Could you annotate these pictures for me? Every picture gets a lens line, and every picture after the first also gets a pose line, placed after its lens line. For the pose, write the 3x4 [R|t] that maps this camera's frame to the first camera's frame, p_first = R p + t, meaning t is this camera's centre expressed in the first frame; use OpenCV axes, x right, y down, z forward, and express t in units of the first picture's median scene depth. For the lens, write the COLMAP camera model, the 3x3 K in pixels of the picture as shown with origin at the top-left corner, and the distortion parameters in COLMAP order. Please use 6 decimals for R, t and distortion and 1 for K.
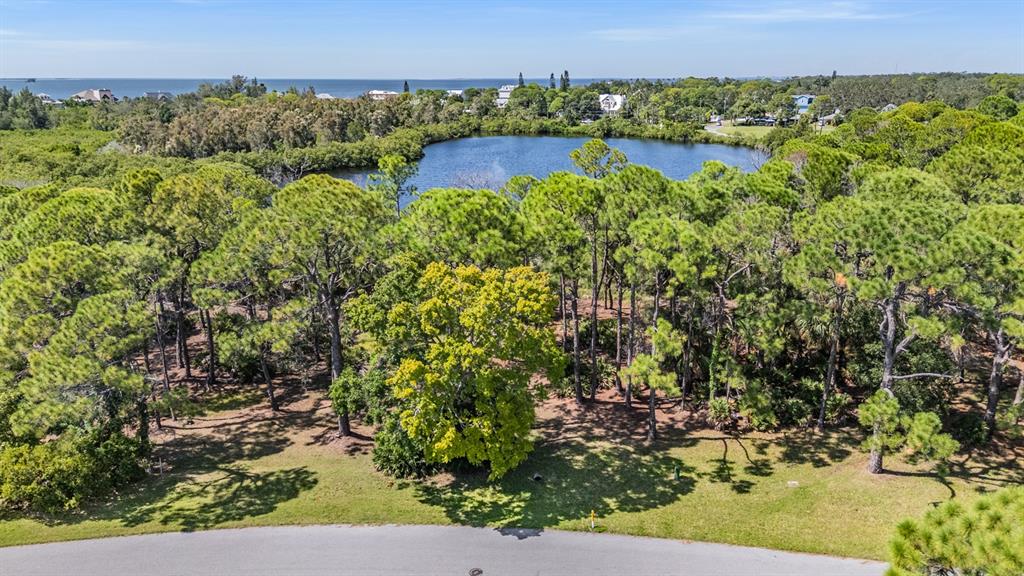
lens RADIAL K [[758.7, 0, 516.5], [0, 758.7, 291.5], [0, 0, 1]] dist [0.064945, -0.070934]
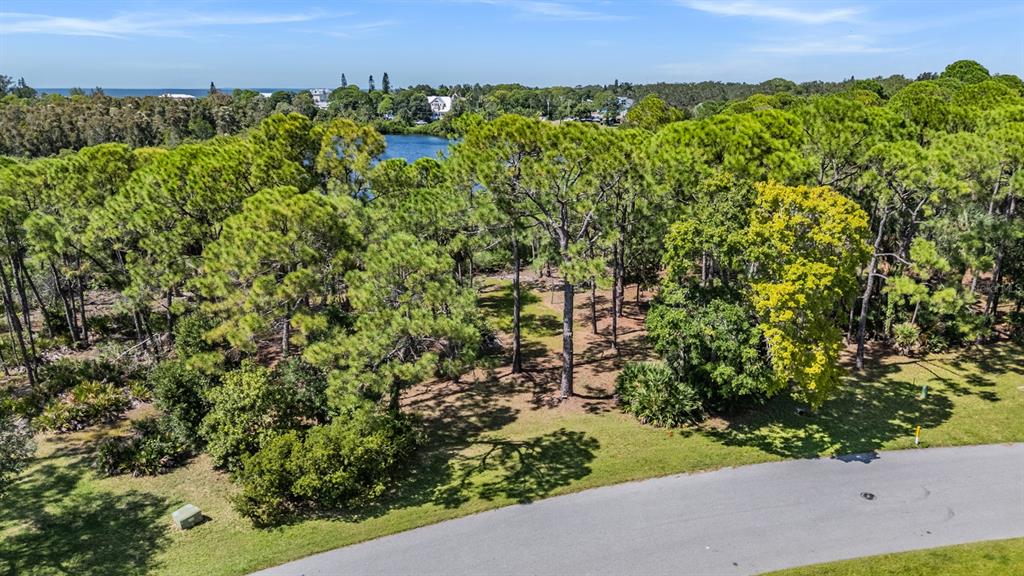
lens RADIAL K [[756.7, 0, 512.0], [0, 756.7, 288.0], [0, 0, 1]] dist [0.060984, -0.065115]
pose [[0.959815, -0.061938, 0.273714, -0.555235], [0.066973, 0.997713, -0.009080, 0.064589], [-0.272525, 0.027046, 0.961768, 0.144774]]
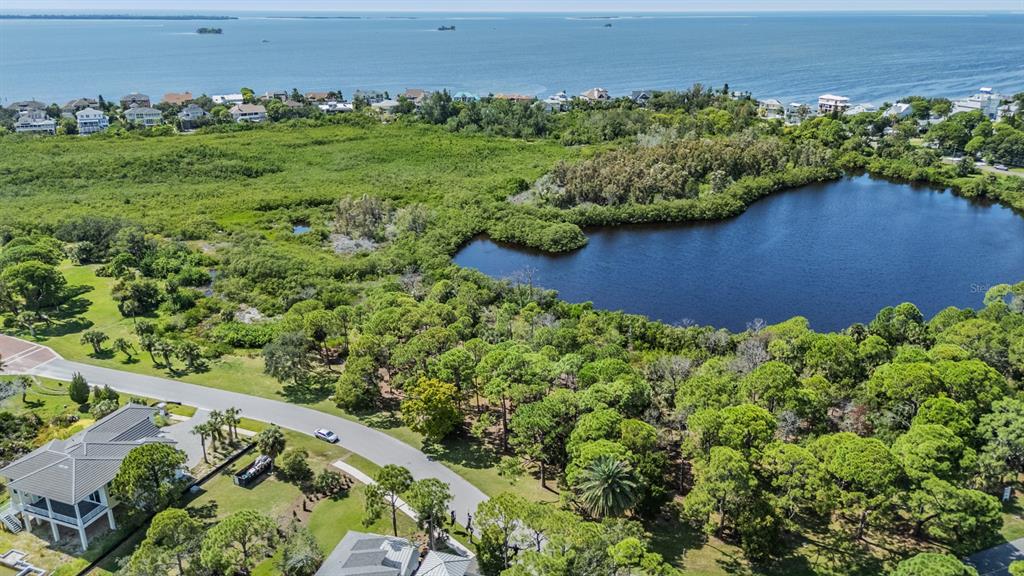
lens RADIAL K [[783.8, 0, 515.2], [0, 783.8, 287.1], [0, 0, 1]] dist [0.099666, -0.076855]
pose [[0.770859, 0.224125, -0.596275, 1.873217], [-0.170700, 0.974504, 0.145613, -0.853804], [0.613708, -0.010463, 0.789463, -1.307081]]
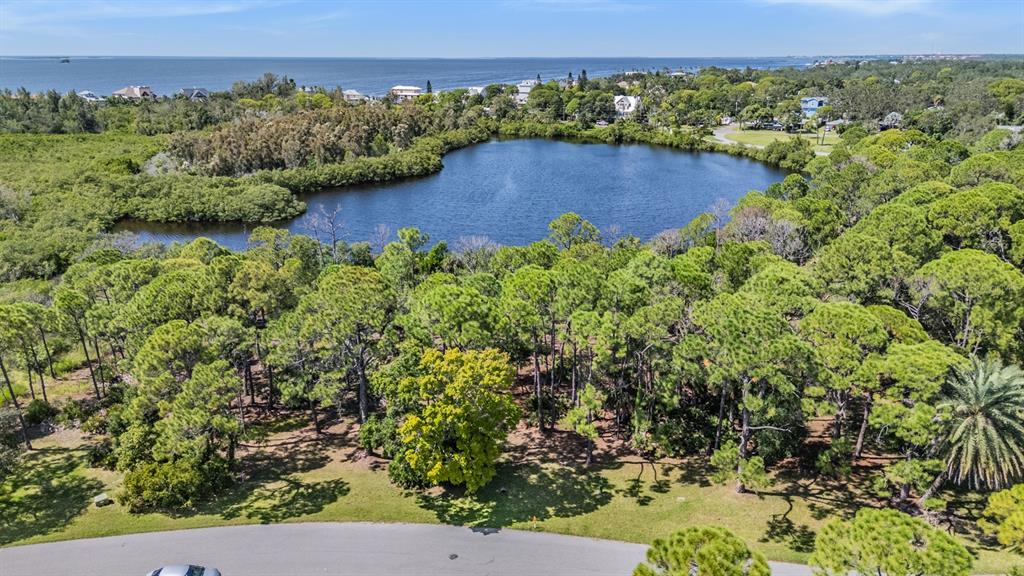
lens RADIAL K [[764.7, 0, 518.0], [0, 764.7, 289.3], [0, 0, 1]] dist [0.055798, -0.065846]
pose [[0.999476, 0.014871, -0.028747, 0.086936], [-0.014123, 0.999560, 0.026066, -0.162077], [0.029122, -0.025647, 0.999247, -0.404557]]
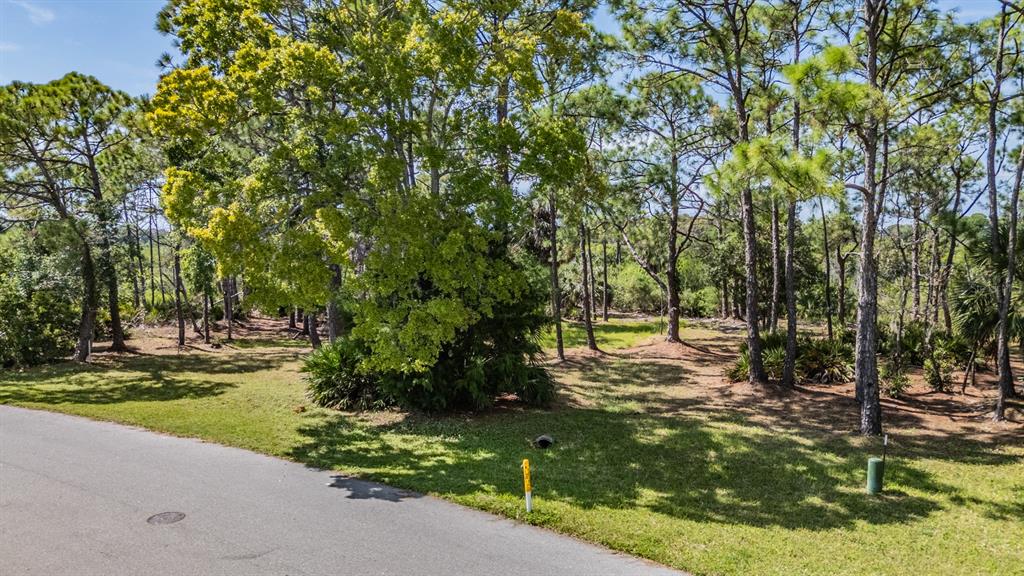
lens RADIAL K [[758.7, 0, 516.5], [0, 758.7, 291.5], [0, 0, 1]] dist [0.064945, -0.070934]
pose [[0.849678, 0.032331, -0.526310, 0.237107], [-0.146661, 0.973225, -0.176986, 0.228354], [0.506495, 0.227570, 0.831669, 0.563163]]
